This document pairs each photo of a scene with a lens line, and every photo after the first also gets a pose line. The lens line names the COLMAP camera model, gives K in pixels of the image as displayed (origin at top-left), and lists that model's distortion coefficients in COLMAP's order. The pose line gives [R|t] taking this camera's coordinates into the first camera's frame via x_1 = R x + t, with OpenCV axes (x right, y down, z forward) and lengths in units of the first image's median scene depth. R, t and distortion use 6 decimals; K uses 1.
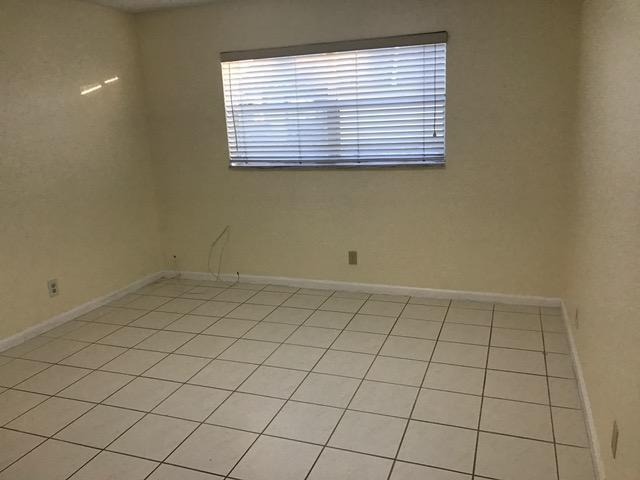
lens RADIAL K [[521.9, 0, 317.1], [0, 521.9, 238.7], [0, 0, 1]] dist [0.035008, -0.043996]
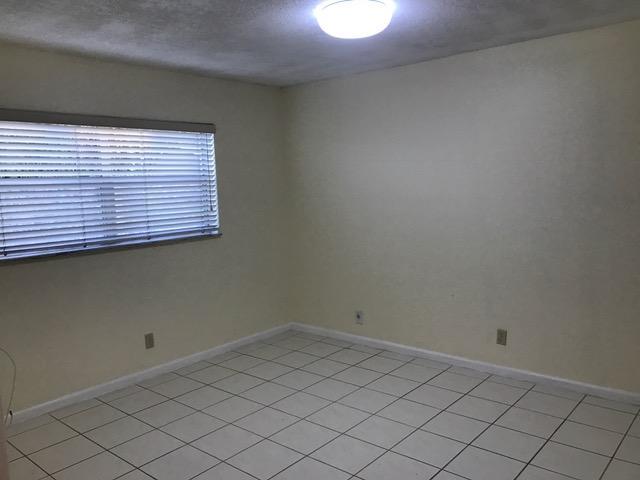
lens RADIAL K [[521.9, 0, 317.1], [0, 521.9, 238.7], [0, 0, 1]] dist [0.035008, -0.043996]
pose [[0.351621, -0.071025, 0.933444, -0.735182], [0.232413, 0.972523, -0.013549, -0.062863], [-0.906834, 0.221709, 0.358466, 0.377543]]
